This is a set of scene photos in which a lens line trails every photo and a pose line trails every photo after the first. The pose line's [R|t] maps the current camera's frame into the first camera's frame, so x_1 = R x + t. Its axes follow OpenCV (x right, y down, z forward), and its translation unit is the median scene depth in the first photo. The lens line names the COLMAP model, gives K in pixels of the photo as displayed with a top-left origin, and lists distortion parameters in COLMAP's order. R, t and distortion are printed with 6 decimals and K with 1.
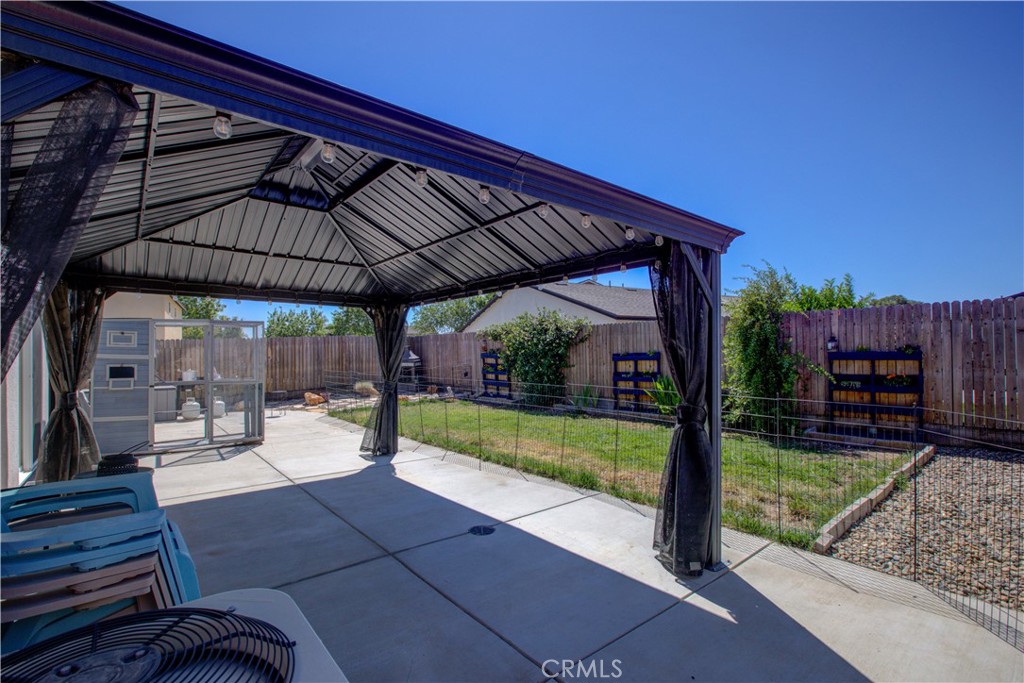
lens RADIAL K [[476.2, 0, 489.7], [0, 476.2, 351.2], [0, 0, 1]] dist [-0.009374, 0.005749]
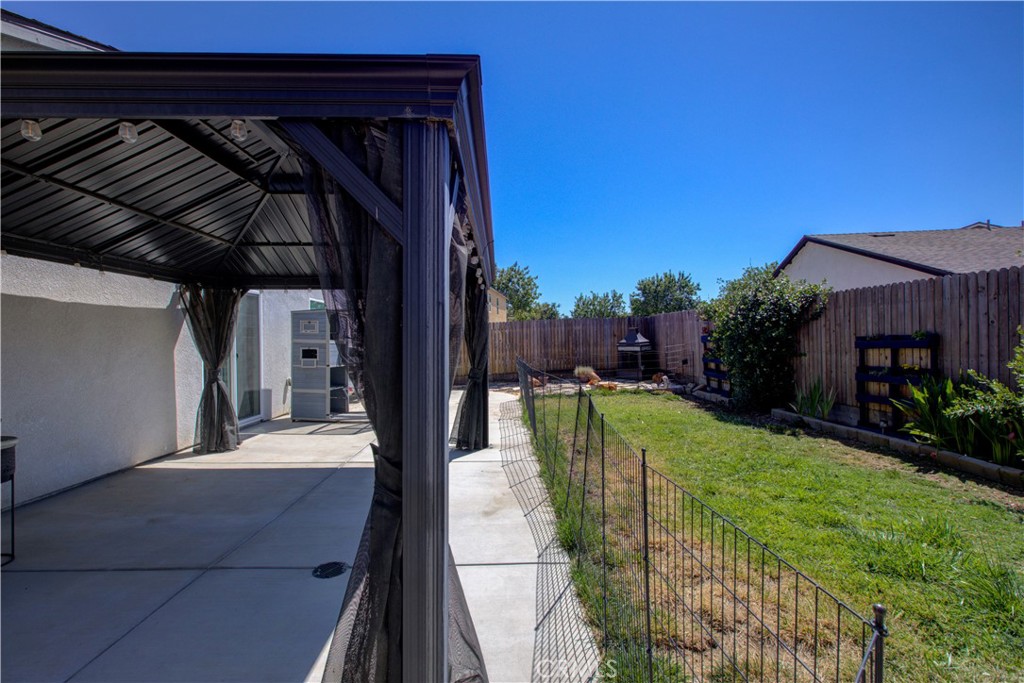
lens RADIAL K [[476.2, 0, 492.9], [0, 476.2, 348.7], [0, 0, 1]] dist [-0.009374, 0.005749]
pose [[0.794682, 0.011586, -0.606915, 0.258658], [0.008473, 0.999509, 0.030176, -0.001821], [0.606966, -0.029122, 0.794194, 0.218340]]
